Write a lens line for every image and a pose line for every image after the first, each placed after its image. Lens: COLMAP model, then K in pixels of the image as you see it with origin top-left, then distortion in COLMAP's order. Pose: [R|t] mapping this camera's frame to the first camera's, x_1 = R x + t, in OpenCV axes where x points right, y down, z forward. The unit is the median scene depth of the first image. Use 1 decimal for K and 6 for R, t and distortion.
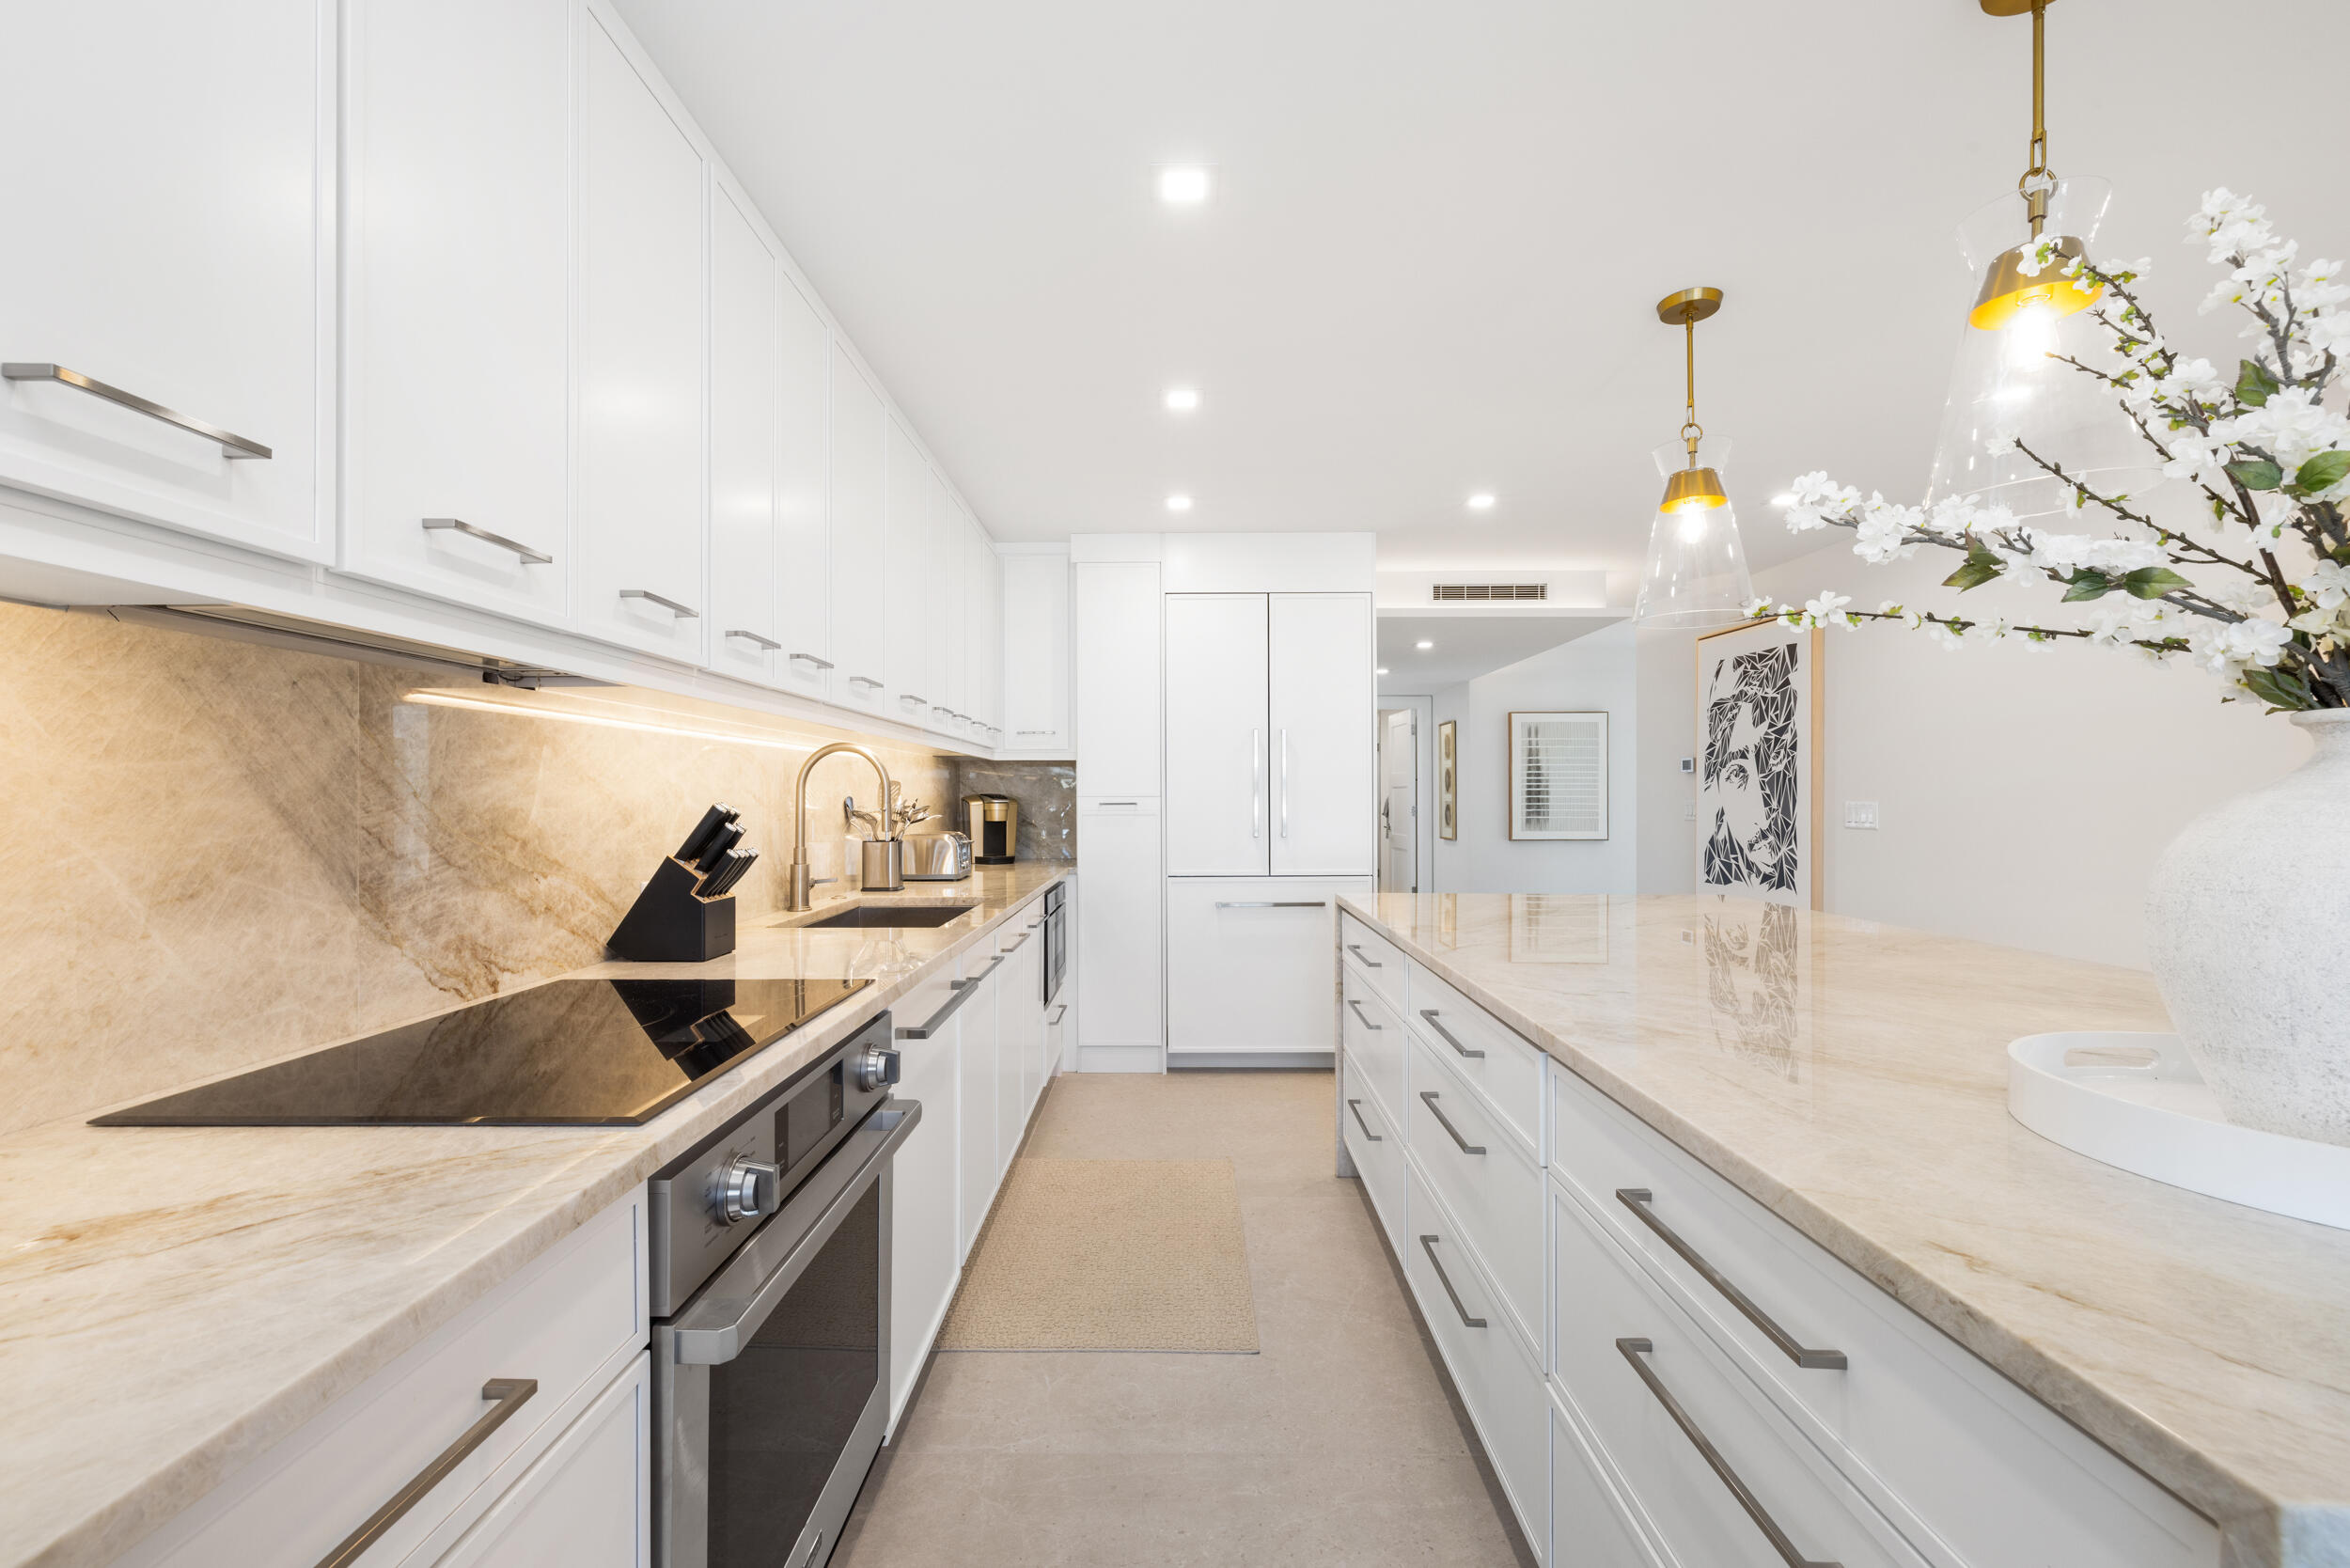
lens RADIAL K [[988.3, 0, 1163.6], [0, 988.3, 788.2], [0, 0, 1]] dist [0.000119, -0.000114]
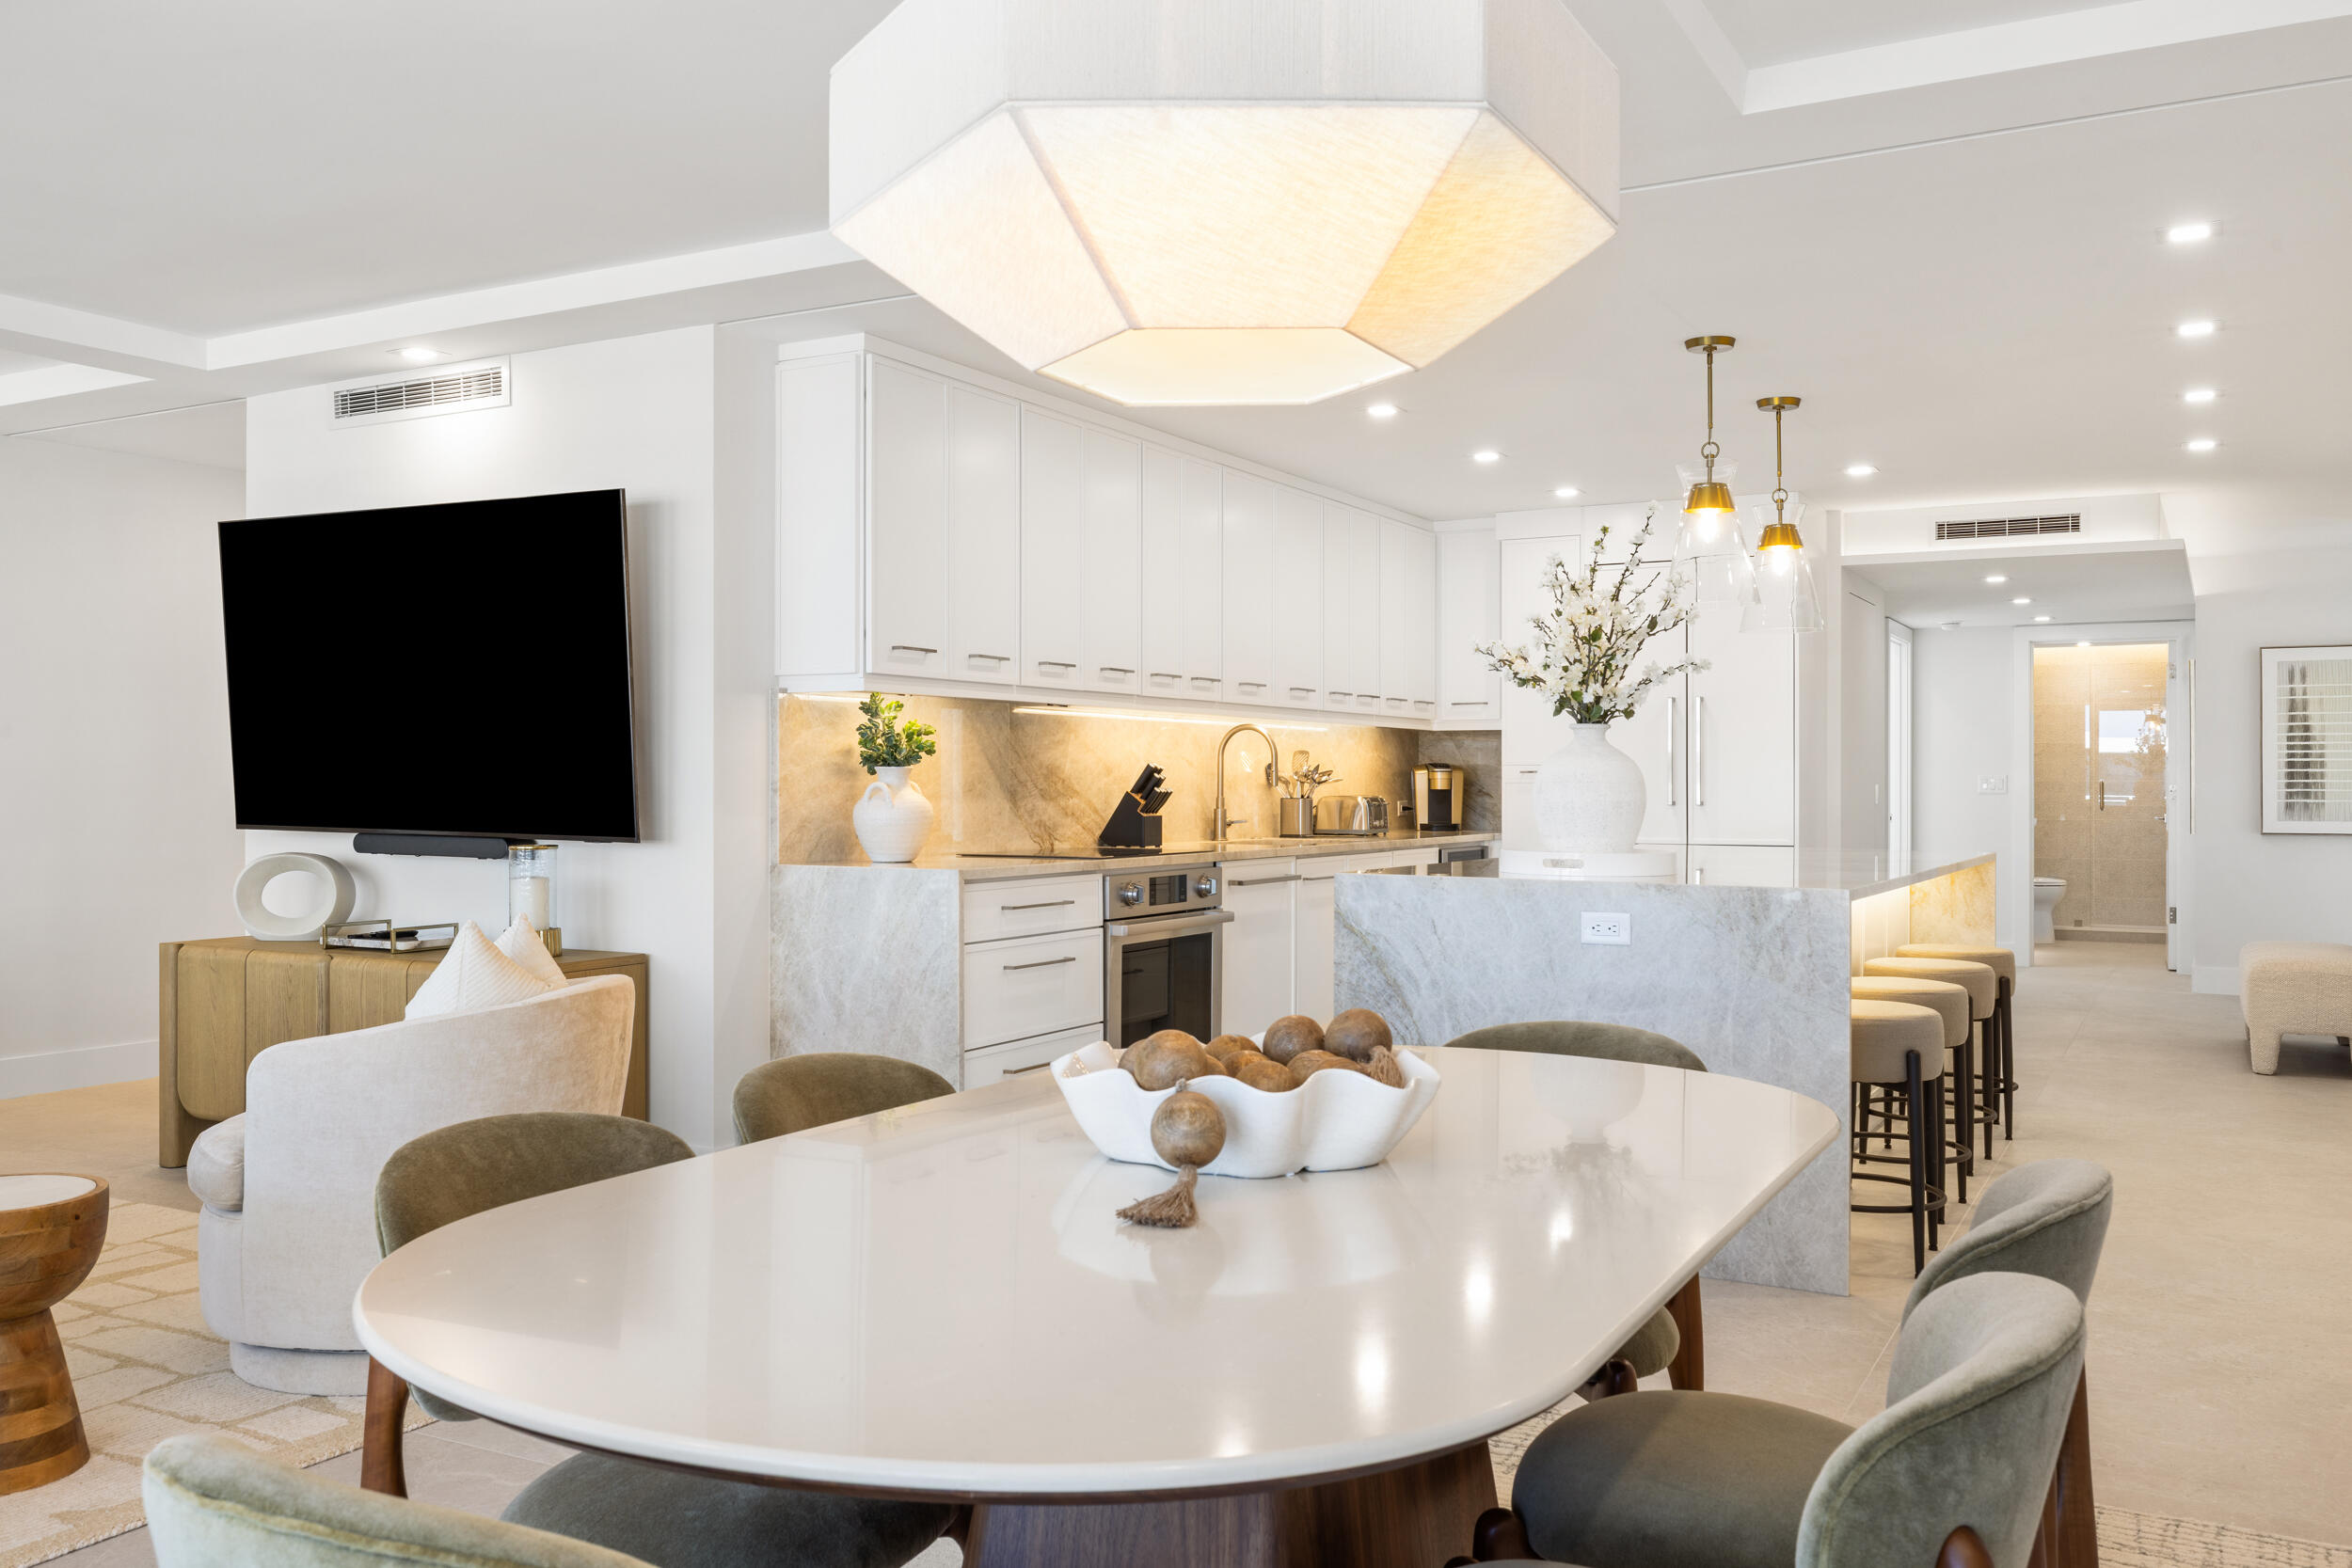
lens RADIAL K [[1931.0, 0, 1173.2], [0, 1931.0, 760.9], [0, 0, 1]] dist [-0.006091, -0.002494]
pose [[0.880117, -0.001843, -0.474752, 0.625819], [0.000439, 0.999995, -0.003067, 0.010937], [0.474756, 0.002490, 0.880114, -1.039088]]
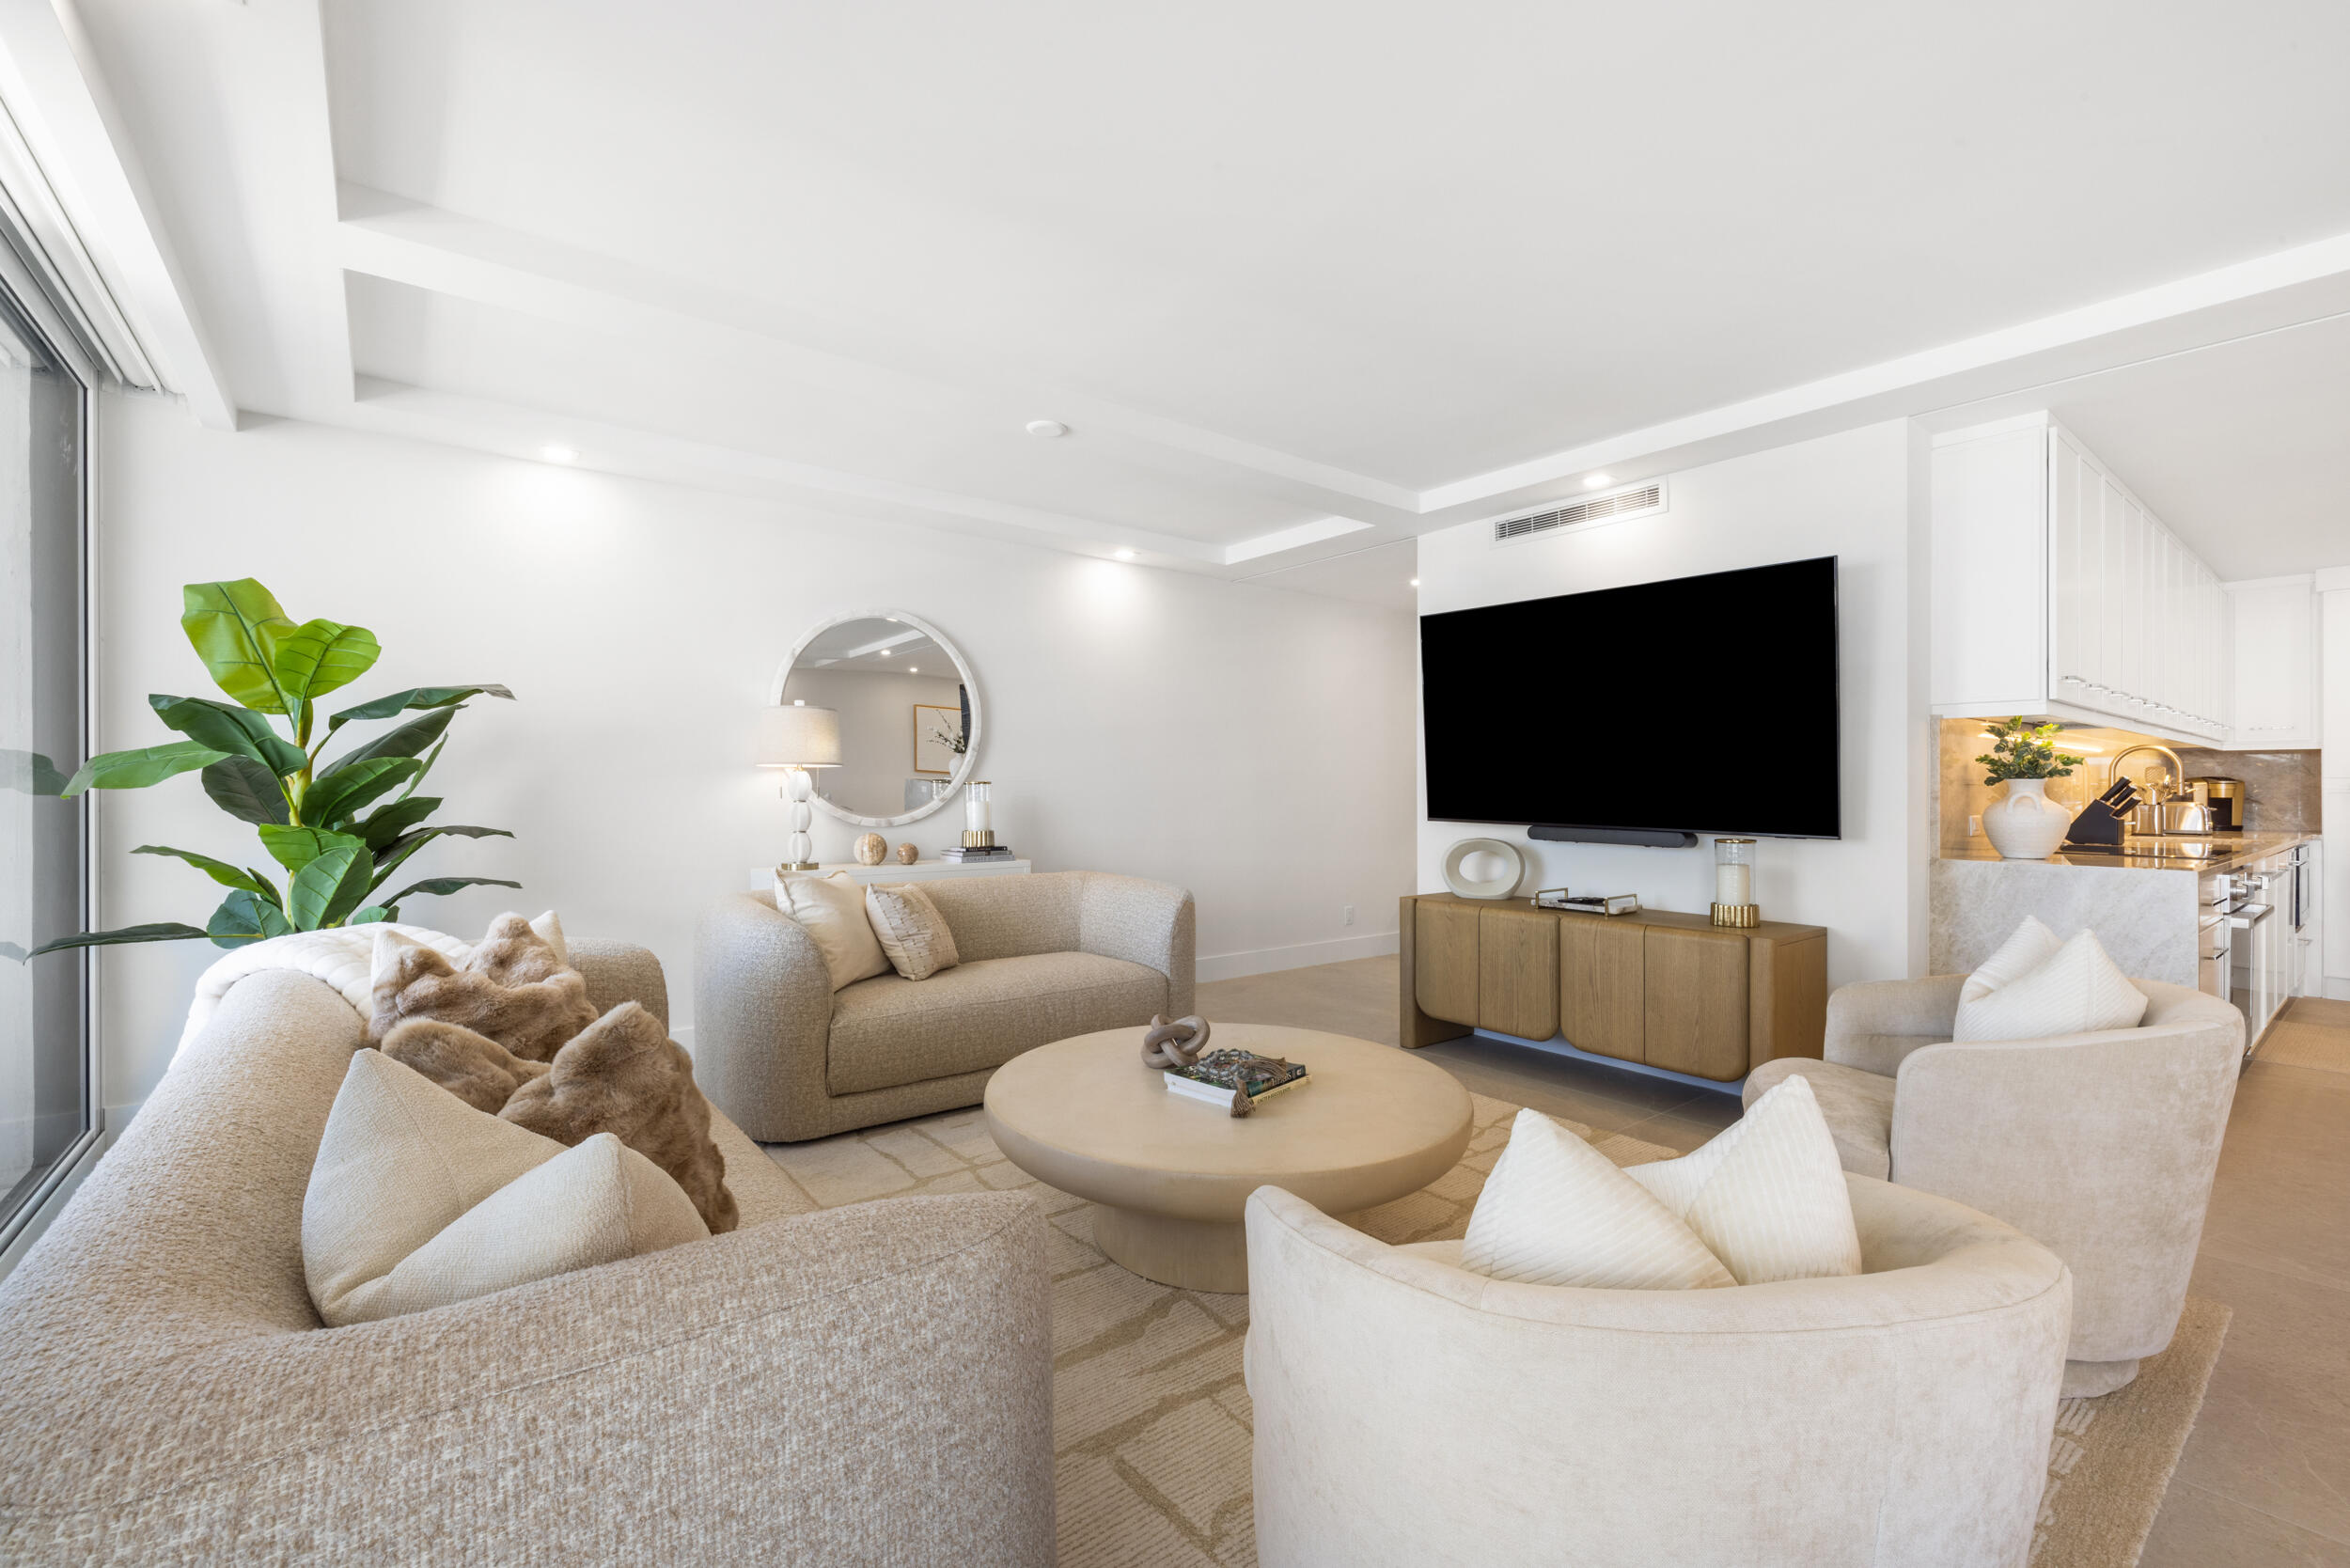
lens RADIAL K [[988.3, 0, 1163.6], [0, 988.3, 788.2], [0, 0, 1]] dist [0.000119, -0.000114]
pose [[0.630313, 0.005153, -0.776324, -0.045114], [0.000691, 0.999974, 0.007198, 0.012143], [0.776340, -0.005073, 0.630293, -1.030241]]
